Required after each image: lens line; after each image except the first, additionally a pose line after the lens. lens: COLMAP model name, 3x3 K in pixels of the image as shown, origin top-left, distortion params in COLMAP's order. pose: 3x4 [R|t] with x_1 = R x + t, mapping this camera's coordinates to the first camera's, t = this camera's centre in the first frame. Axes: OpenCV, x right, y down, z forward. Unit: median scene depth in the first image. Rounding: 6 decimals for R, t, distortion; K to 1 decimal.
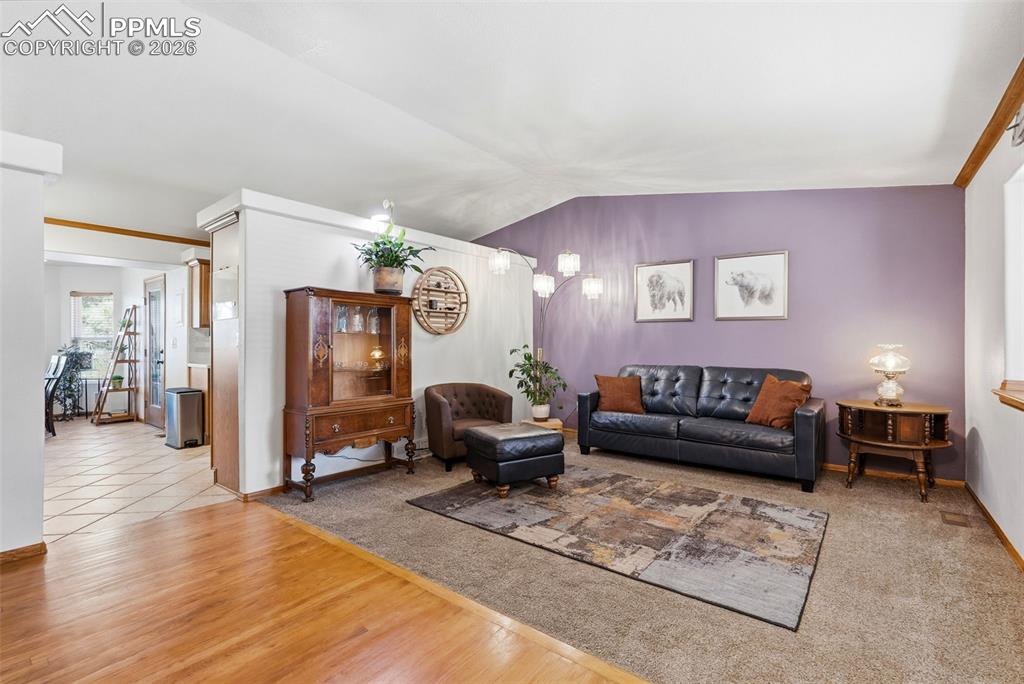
lens RADIAL K [[456.5, 0, 513.7], [0, 456.5, 343.5], [0, 0, 1]] dist [-0.016627, 0.008879]
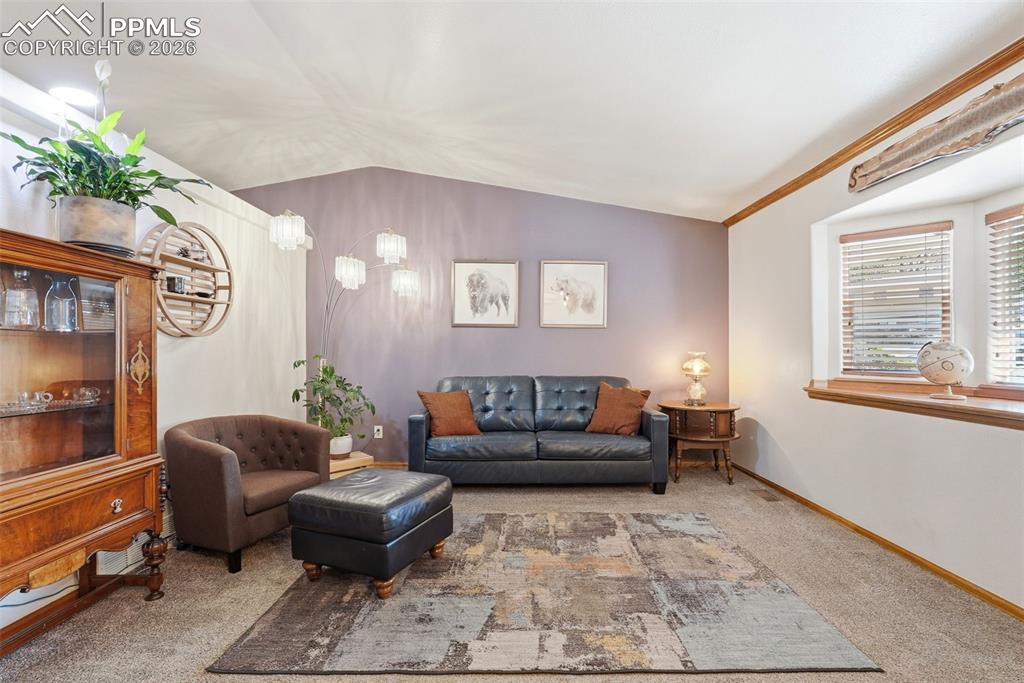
lens RADIAL K [[459.9, 0, 513.7], [0, 459.9, 349.1], [0, 0, 1]] dist [-0.016341, 0.009366]
pose [[0.788248, 0.001673, 0.615356, -0.231828], [0.002882, 0.999975, -0.006412, 0.000987], [-0.615351, 0.006828, 0.788223, 0.332794]]
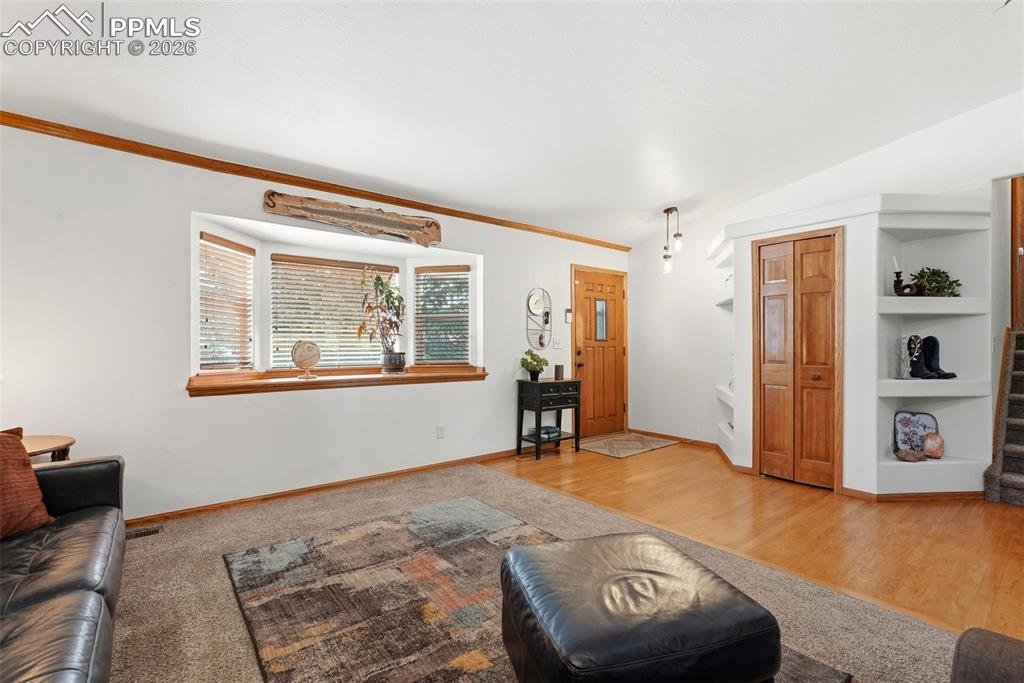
lens RADIAL K [[456.5, 0, 513.7], [0, 456.5, 343.0], [0, 0, 1]] dist [-0.016627, 0.008879]
pose [[-0.973195, 0.002616, 0.229966, -0.001739], [0.001630, 0.999989, -0.004476, -0.000680], [-0.229975, -0.003982, -0.973188, 1.283075]]
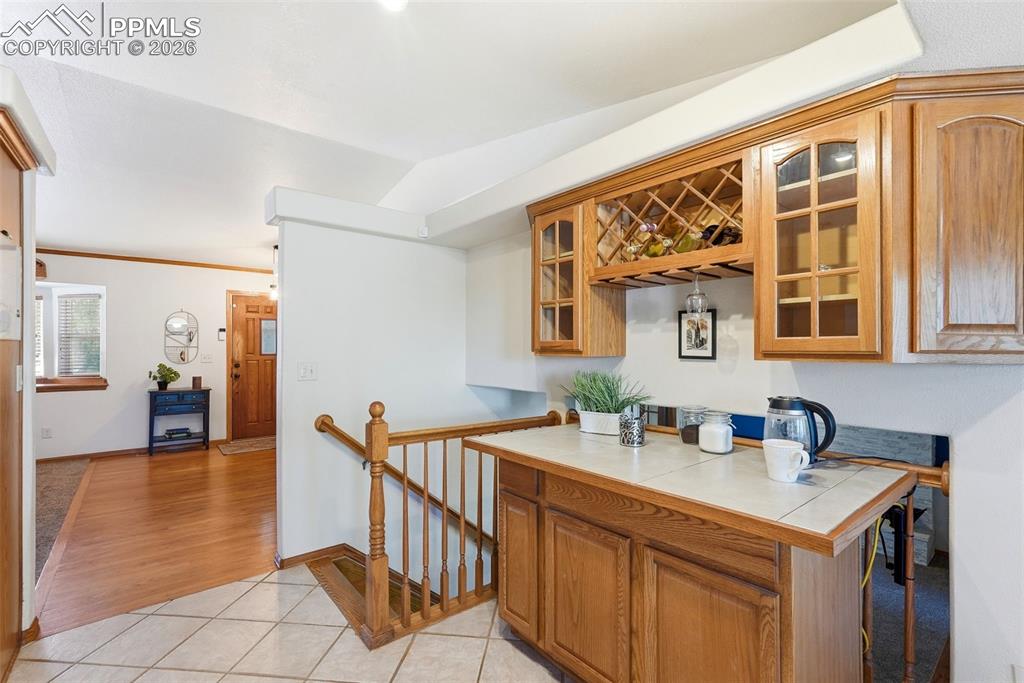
lens RADIAL K [[456.5, 0, 513.7], [0, 456.5, 343.0], [0, 0, 1]] dist [-0.016627, 0.008879]
pose [[-0.976295, 0.002433, 0.216428, -1.170434], [0.000214, 0.999947, -0.010275, -0.039830], [-0.216442, -0.009985, -0.976244, 1.253006]]
